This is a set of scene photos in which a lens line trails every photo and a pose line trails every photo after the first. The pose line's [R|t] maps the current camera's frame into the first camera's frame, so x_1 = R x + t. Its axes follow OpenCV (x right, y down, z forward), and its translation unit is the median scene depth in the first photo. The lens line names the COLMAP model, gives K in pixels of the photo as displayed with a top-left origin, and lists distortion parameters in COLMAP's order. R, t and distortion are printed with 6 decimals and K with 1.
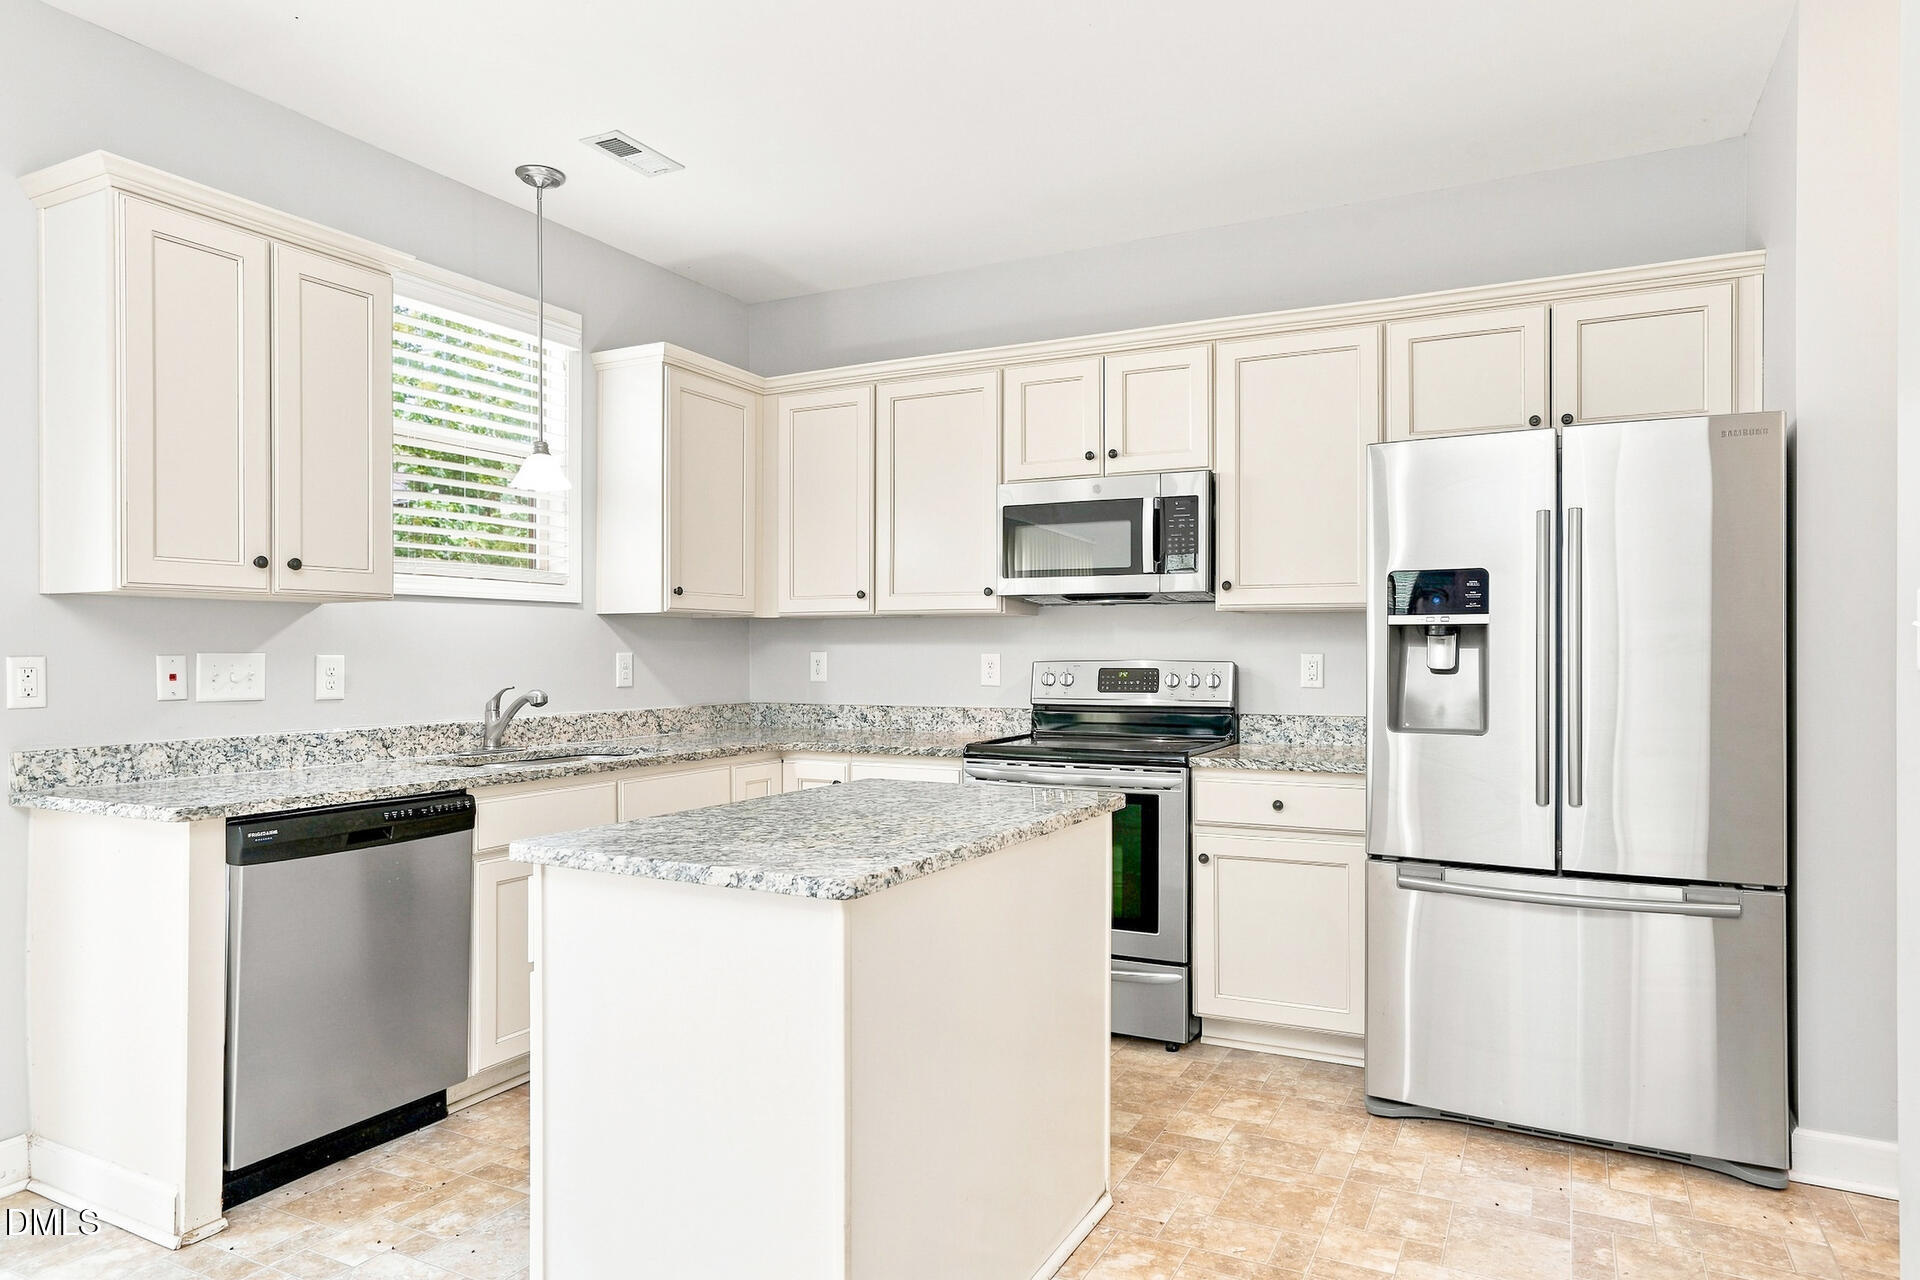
lens RADIAL K [[1143.3, 0, 960.0], [0, 1143.3, 640.0], [0, 0, 1]] dist [-0.001314, 0.001898]
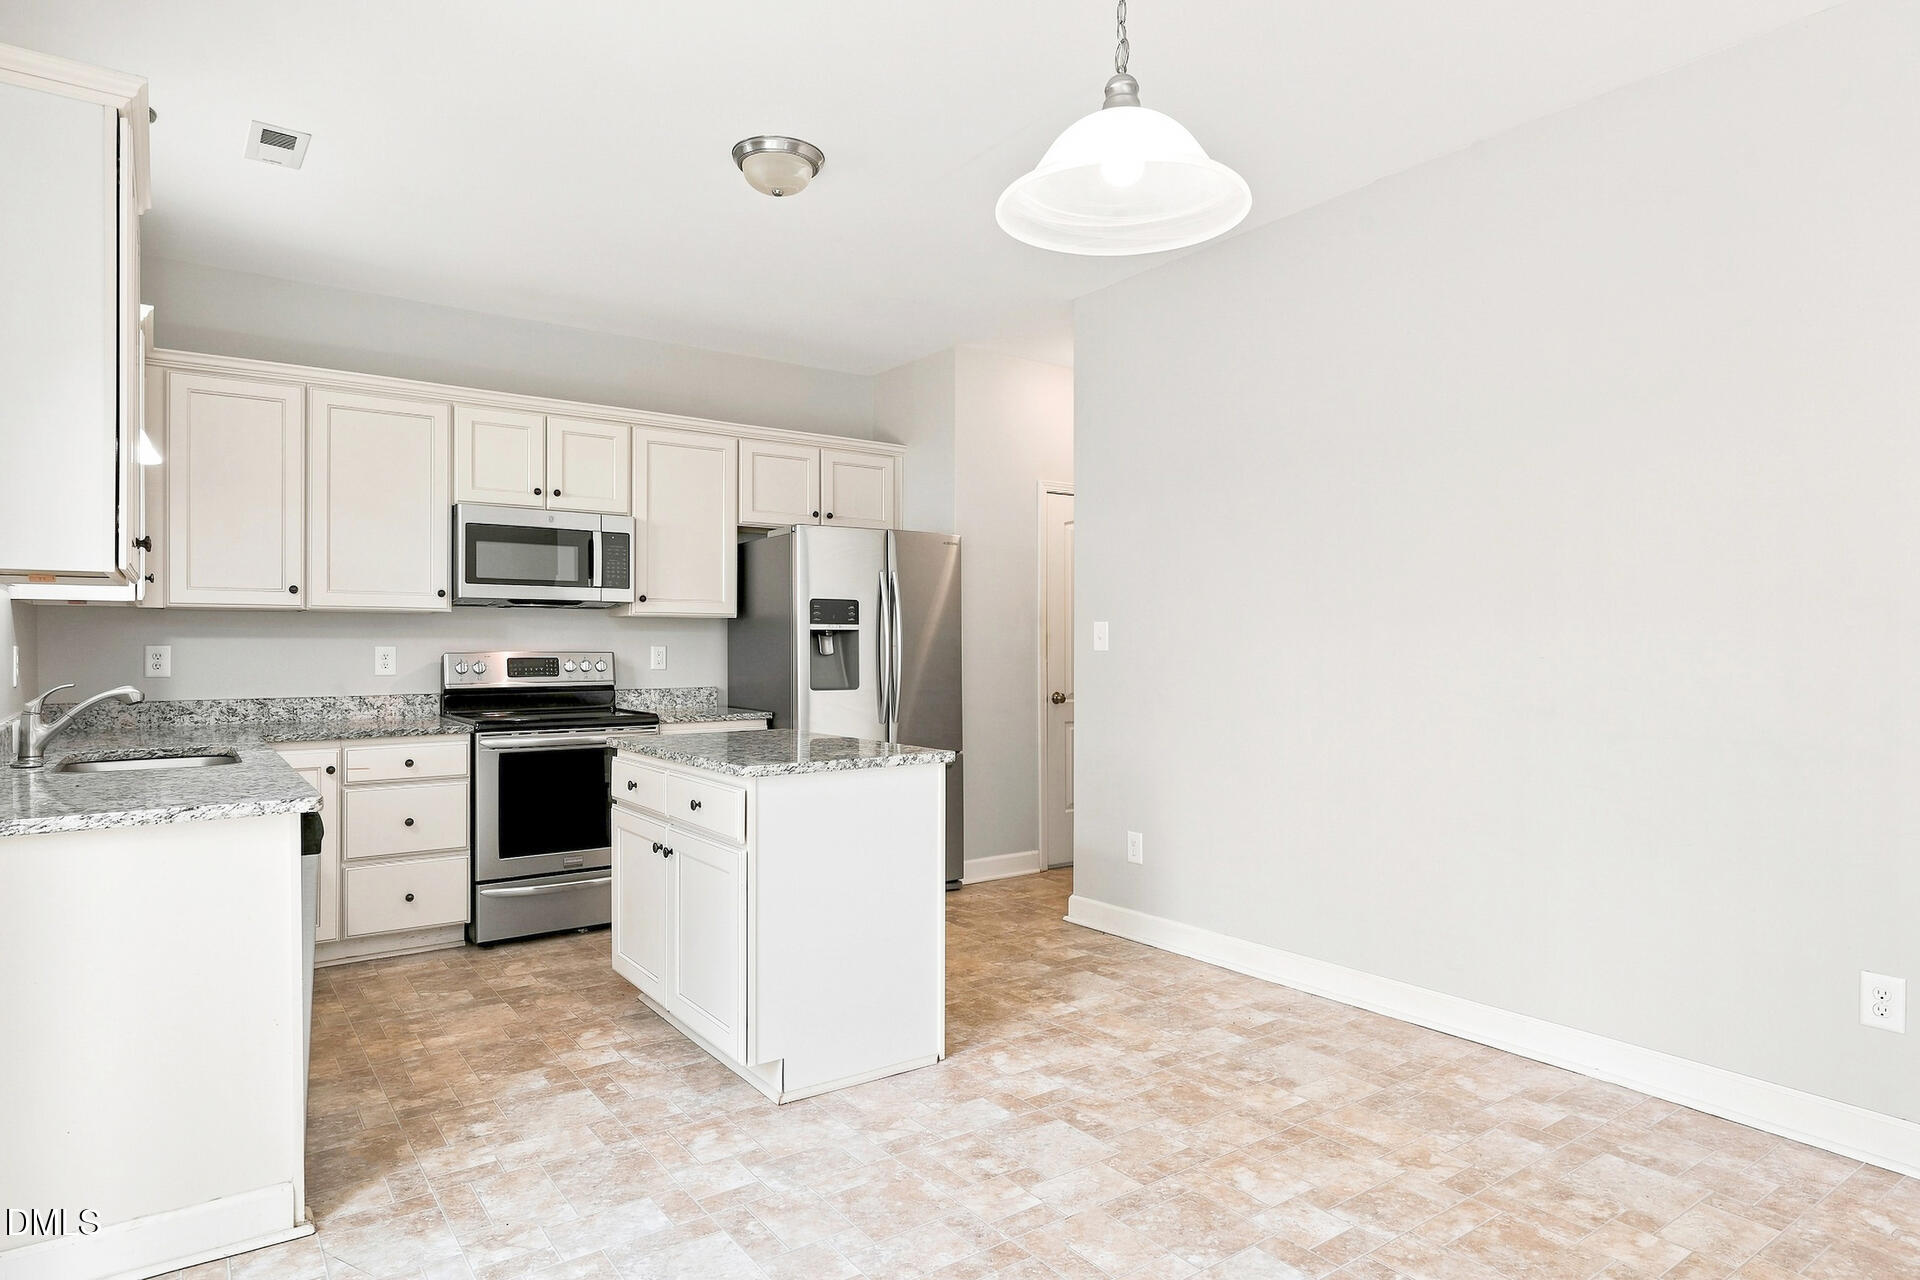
lens RADIAL K [[1128.5, 0, 981.8], [0, 1128.5, 636.8], [0, 0, 1]] dist [0.027855, -0.000004]
pose [[0.456348, 0.007886, 0.889766, -0.745887], [-0.007964, 0.999957, -0.004778, 0.003396], [-0.889766, -0.004906, 0.456391, -0.021148]]
